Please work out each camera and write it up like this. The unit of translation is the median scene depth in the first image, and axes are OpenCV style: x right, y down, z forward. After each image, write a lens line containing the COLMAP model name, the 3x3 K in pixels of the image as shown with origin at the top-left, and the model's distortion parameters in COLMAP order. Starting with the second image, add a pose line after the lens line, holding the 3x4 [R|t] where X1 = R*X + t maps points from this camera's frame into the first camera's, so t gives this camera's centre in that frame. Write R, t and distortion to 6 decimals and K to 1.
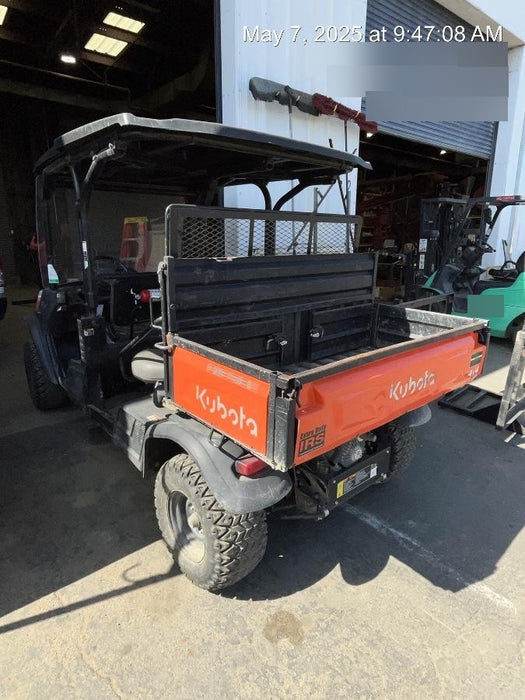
lens RADIAL K [[427.8, 0, 262.5], [0, 427.8, 350.0], [0, 0, 1]] dist [-0.016169, 0.000776]
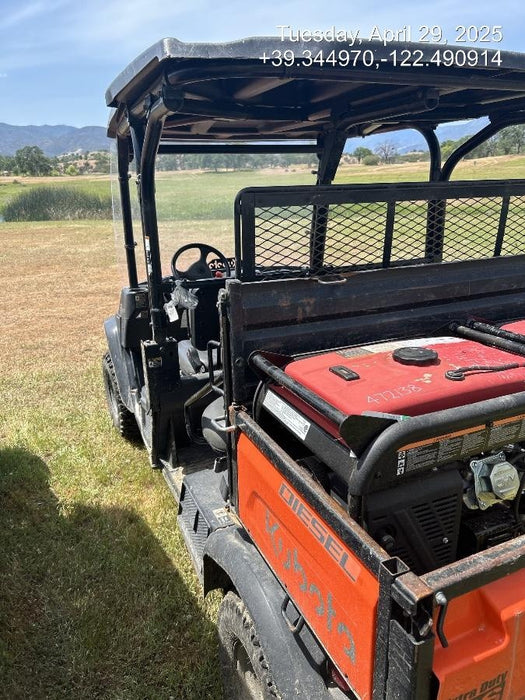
lens RADIAL K [[526.8, 0, 262.5], [0, 526.8, 350.0], [0, 0, 1]] dist [0.083563, -0.131846]
pose [[0.951366, 0.051265, -0.303767, 0.038469], [-0.041305, 0.998380, 0.039129, -0.129175], [0.305281, -0.024679, 0.951942, 0.265788]]
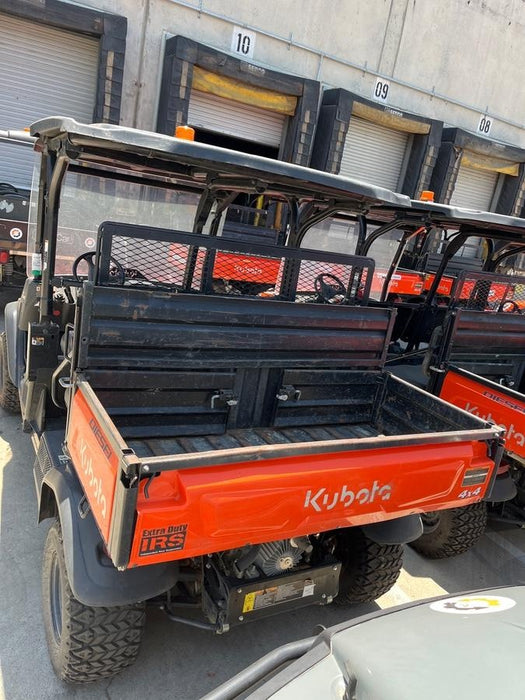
lens RADIAL K [[535.3, 0, 262.5], [0, 535.3, 350.0], [0, 0, 1]] dist [0.038537, -0.000527]
pose [[0.966265, 0.191252, -0.172495, 0.283077], [-0.197808, 0.980005, -0.021489, -0.112545], [0.164936, 0.054885, 0.984776, -0.005876]]
